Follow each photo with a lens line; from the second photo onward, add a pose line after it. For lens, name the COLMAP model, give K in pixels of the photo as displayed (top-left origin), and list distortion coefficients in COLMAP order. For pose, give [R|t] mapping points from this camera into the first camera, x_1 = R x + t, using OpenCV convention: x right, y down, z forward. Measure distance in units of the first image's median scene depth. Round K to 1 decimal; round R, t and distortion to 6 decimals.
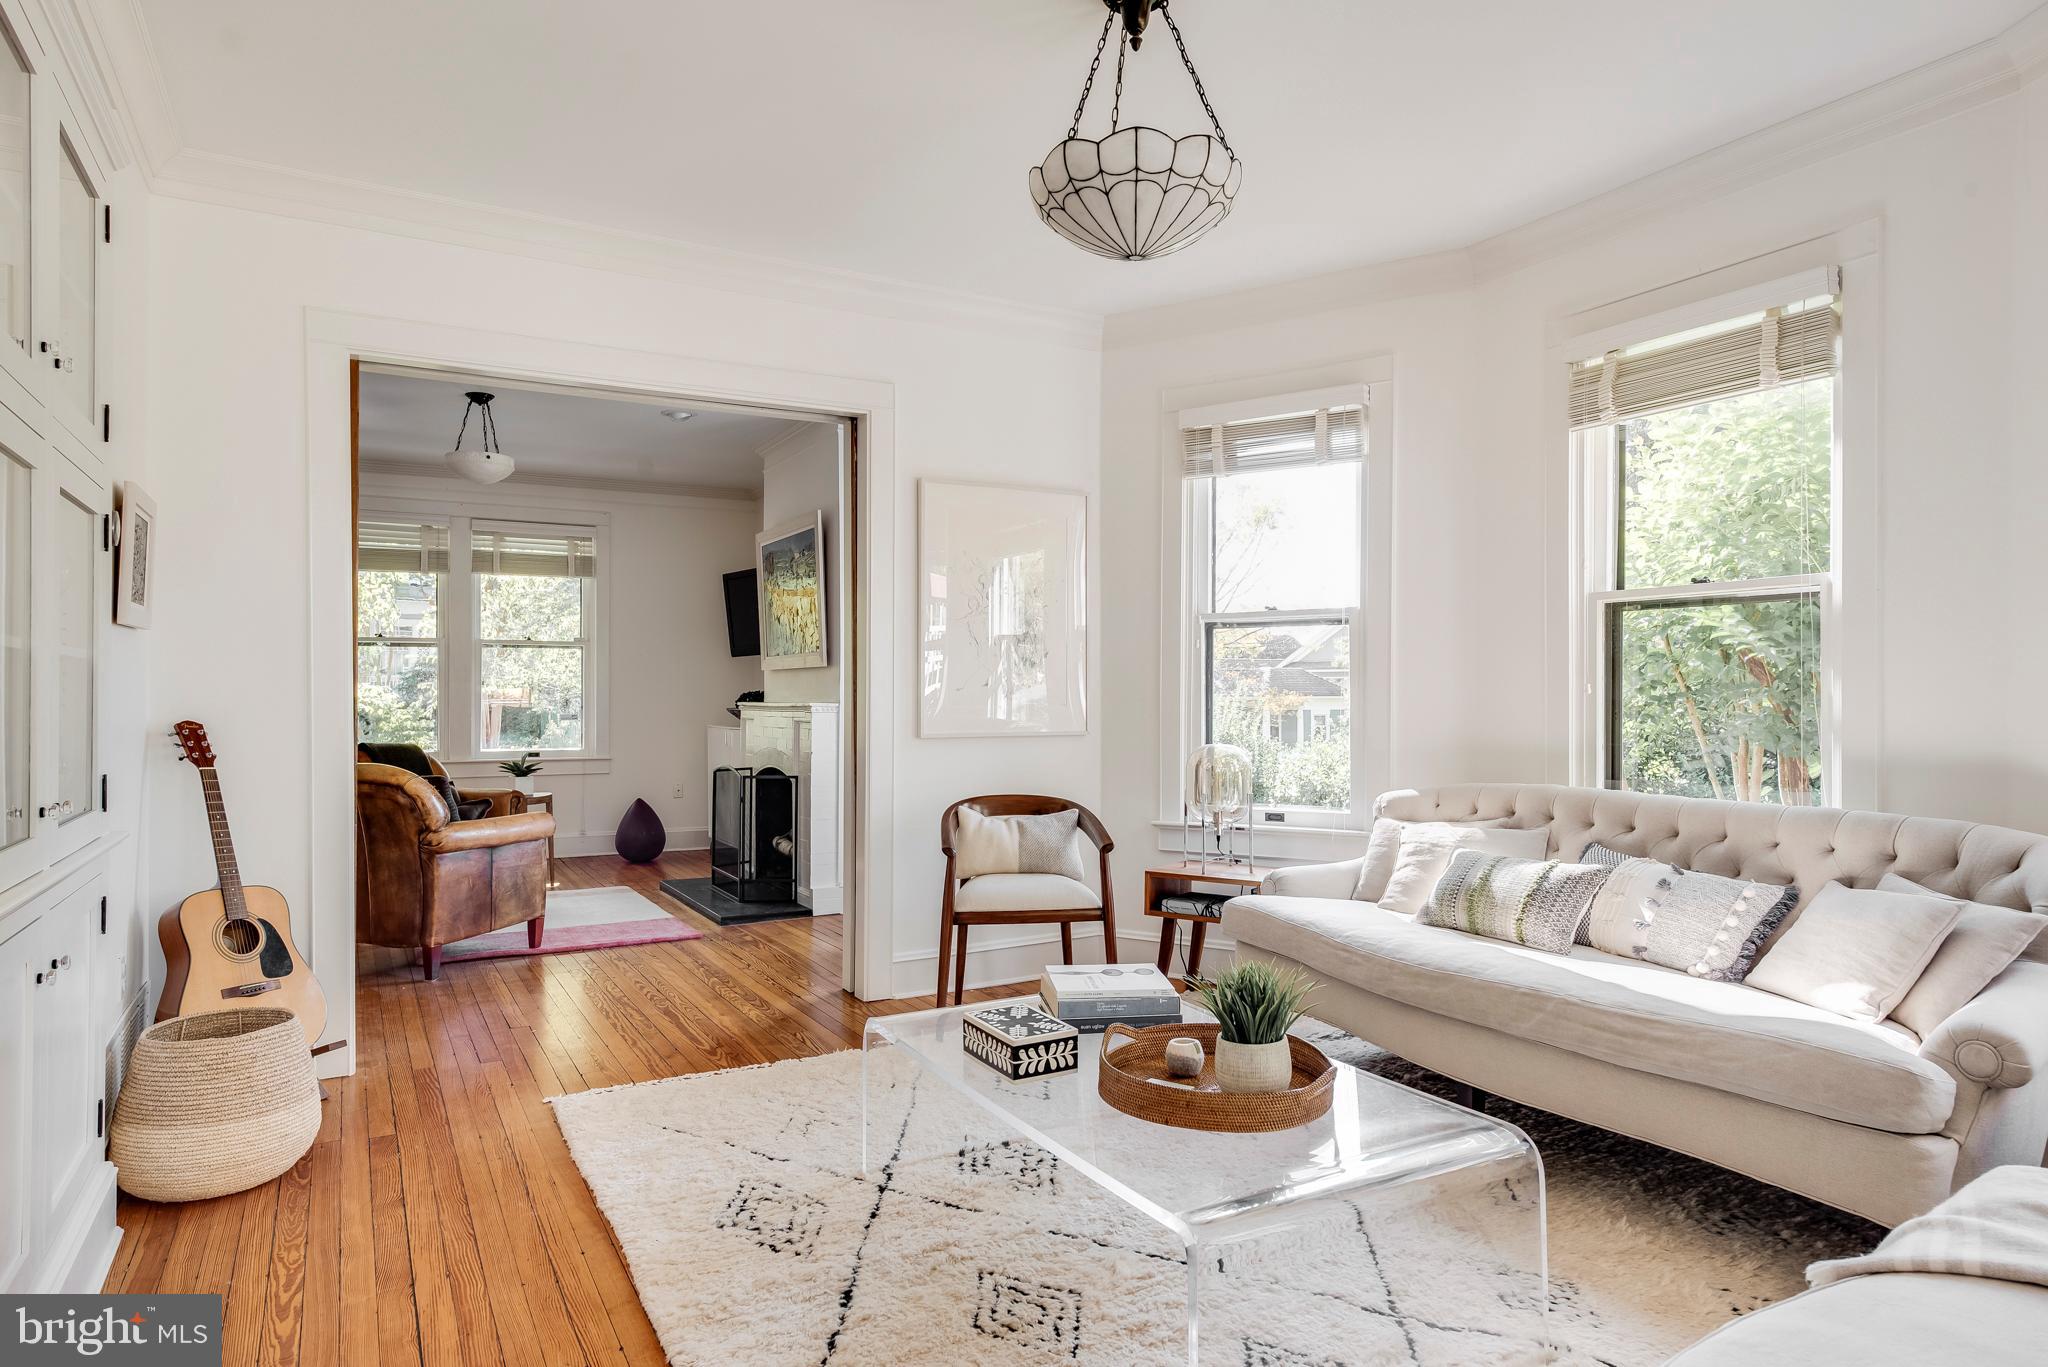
lens RADIAL K [[1217.2, 0, 1022.1], [0, 1217.2, 683.9], [0, 0, 1]] dist [0.020015, 0.002058]
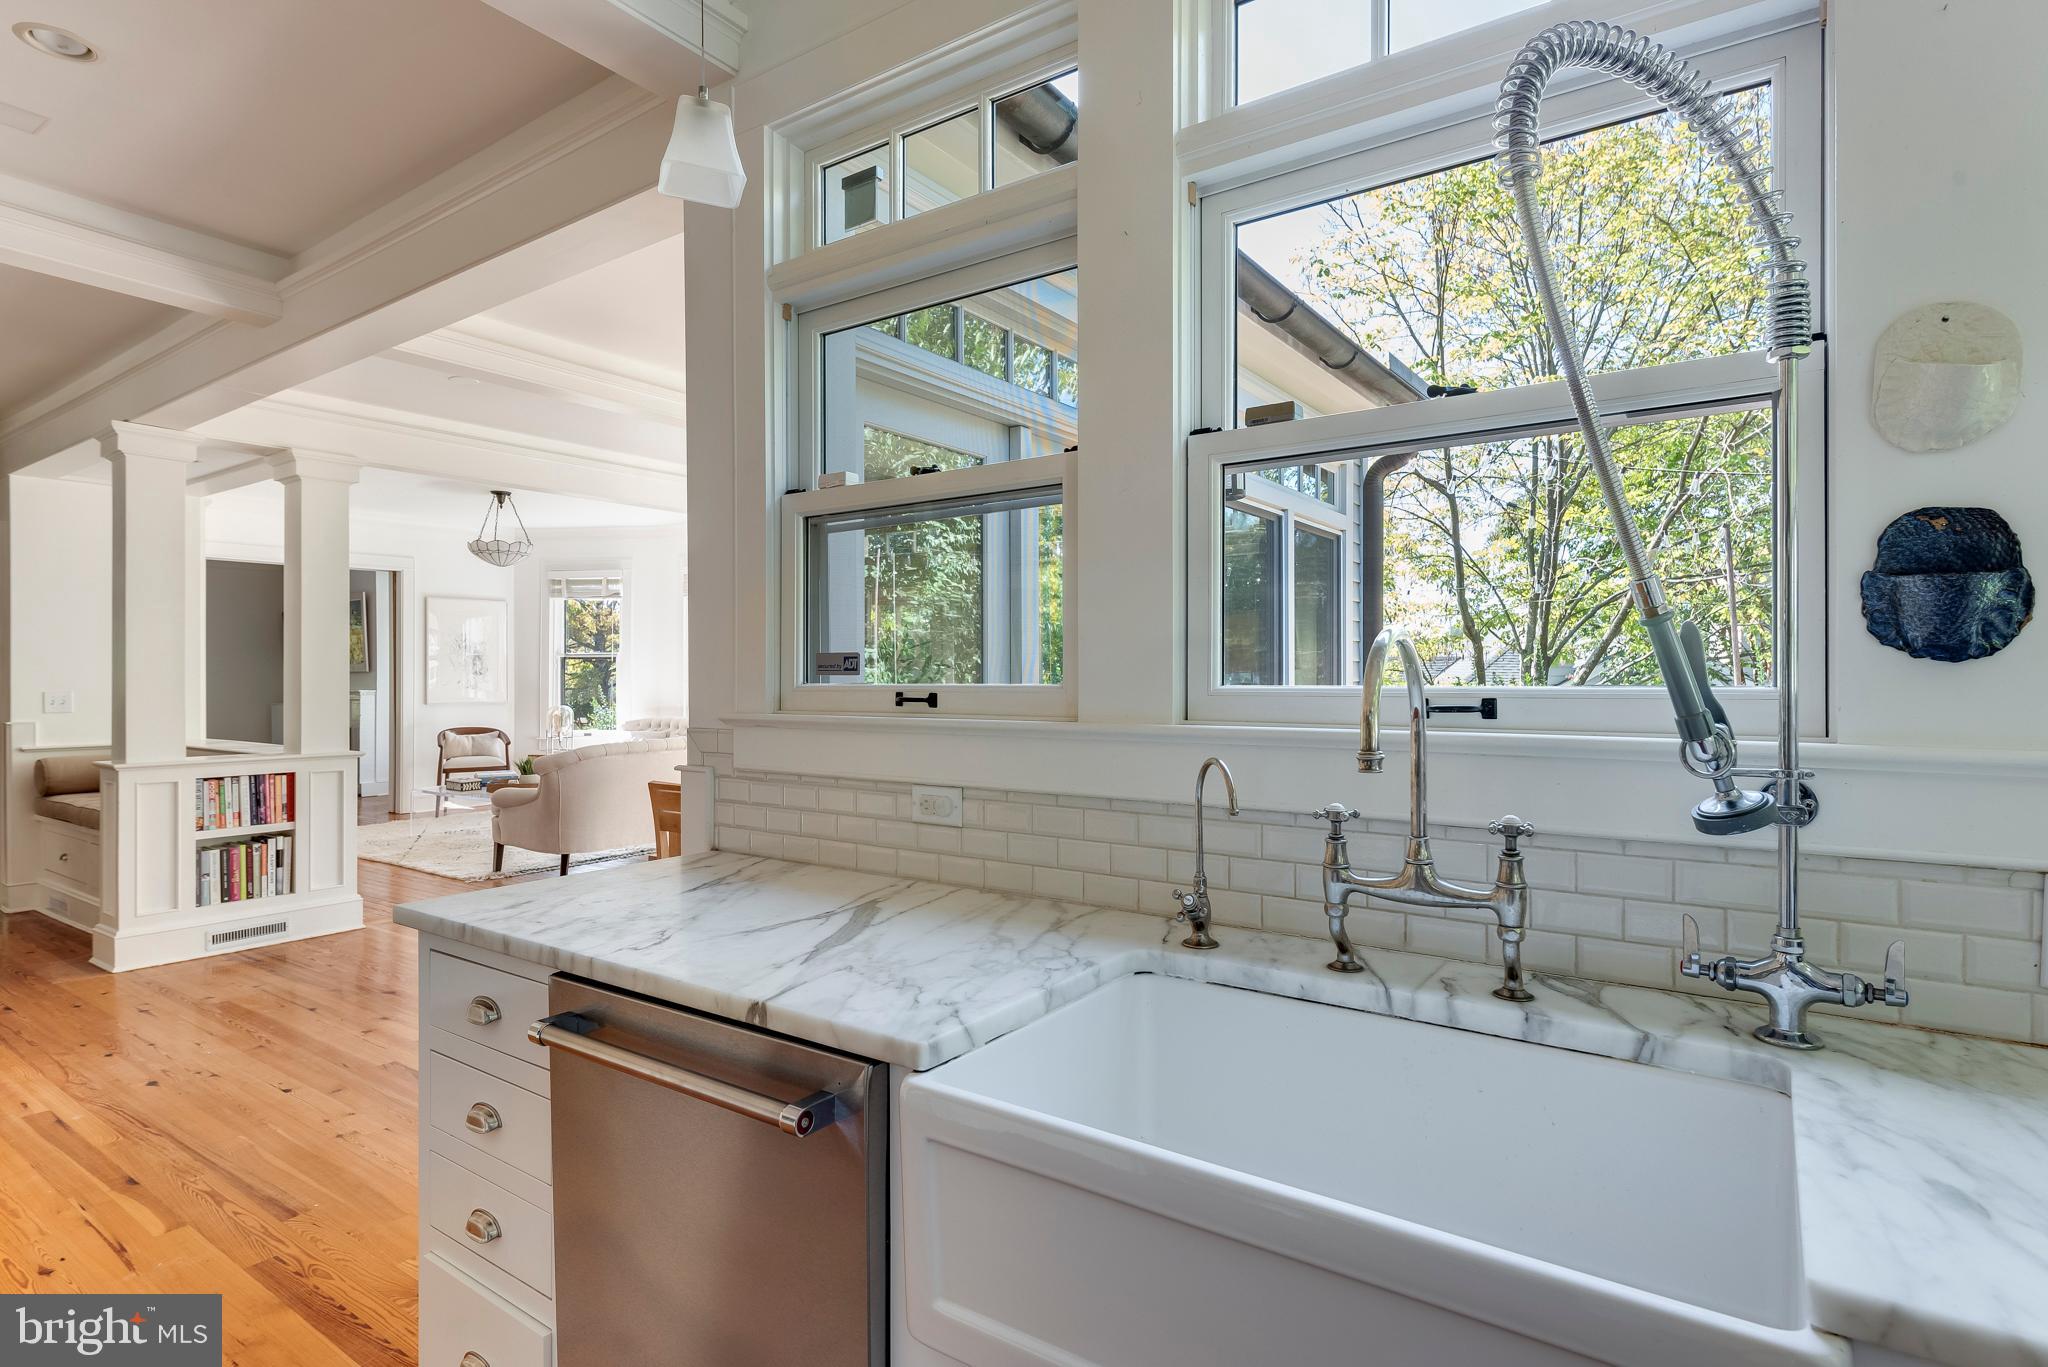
lens RADIAL K [[1026.4, 0, 1029.6], [0, 1026.4, 683.8], [0, 0, 1]] dist [0.000163, -0.002145]
pose [[0.894045, -0.002273, 0.447972, 0.078427], [-0.003413, 0.999924, 0.011885, -0.027380], [-0.447965, -0.012155, 0.893968, -1.451428]]
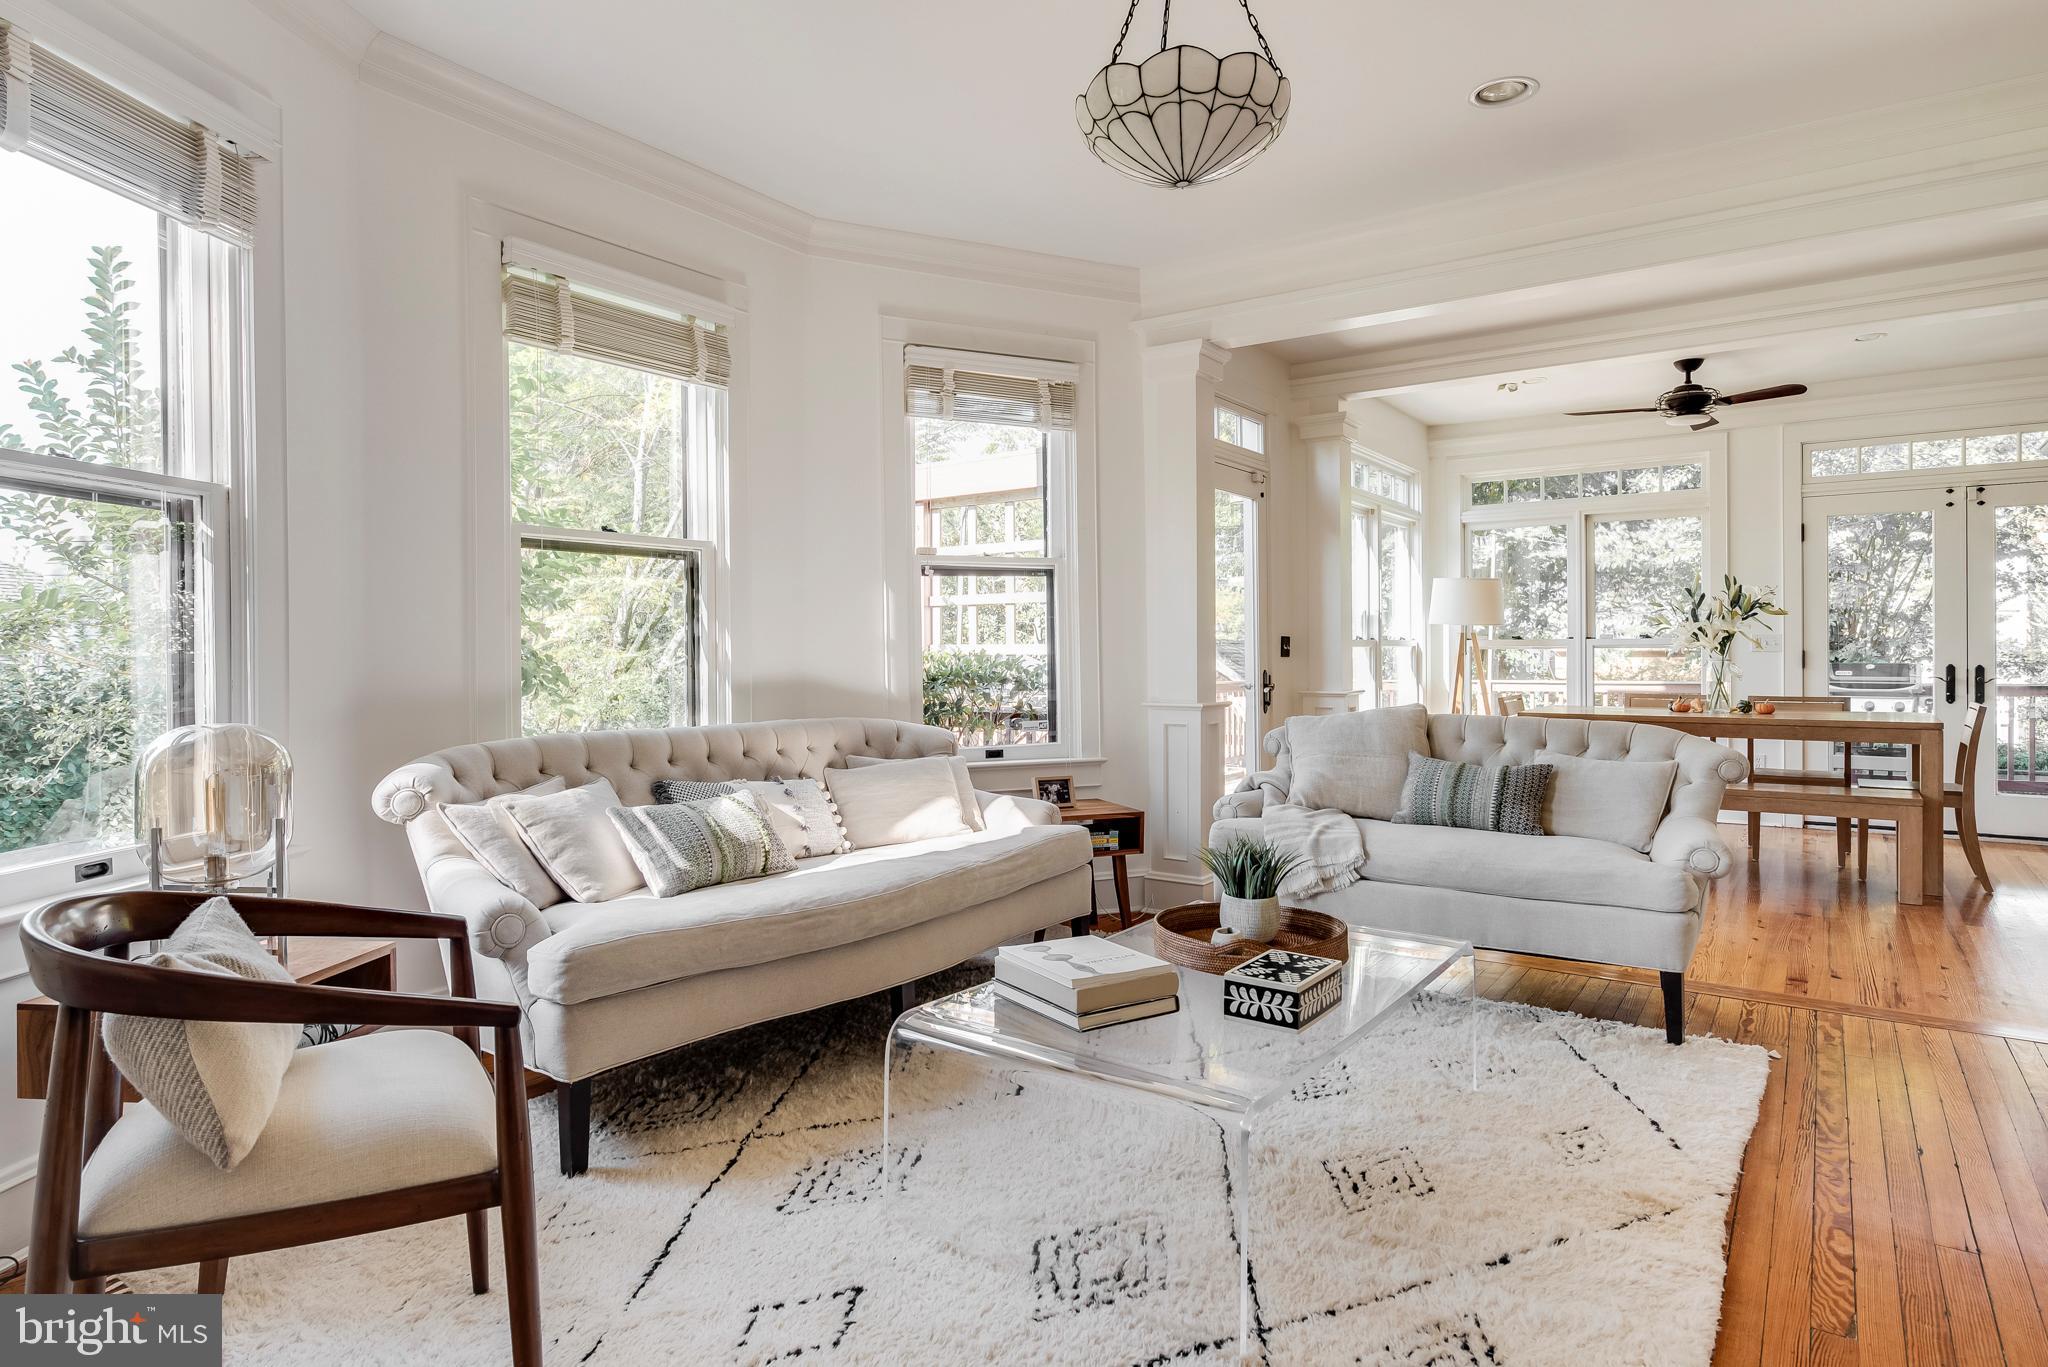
lens RADIAL K [[1132.3, 0, 1016.0], [0, 1132.3, 656.8], [0, 0, 1]] dist [-0.002639, -0.000353]
pose [[-0.426216, -0.000589, 0.904621, -0.415106], [-0.000624, 1.000000, 0.000357, 0.021995], [-0.904621, -0.000413, -0.426217, 0.920428]]
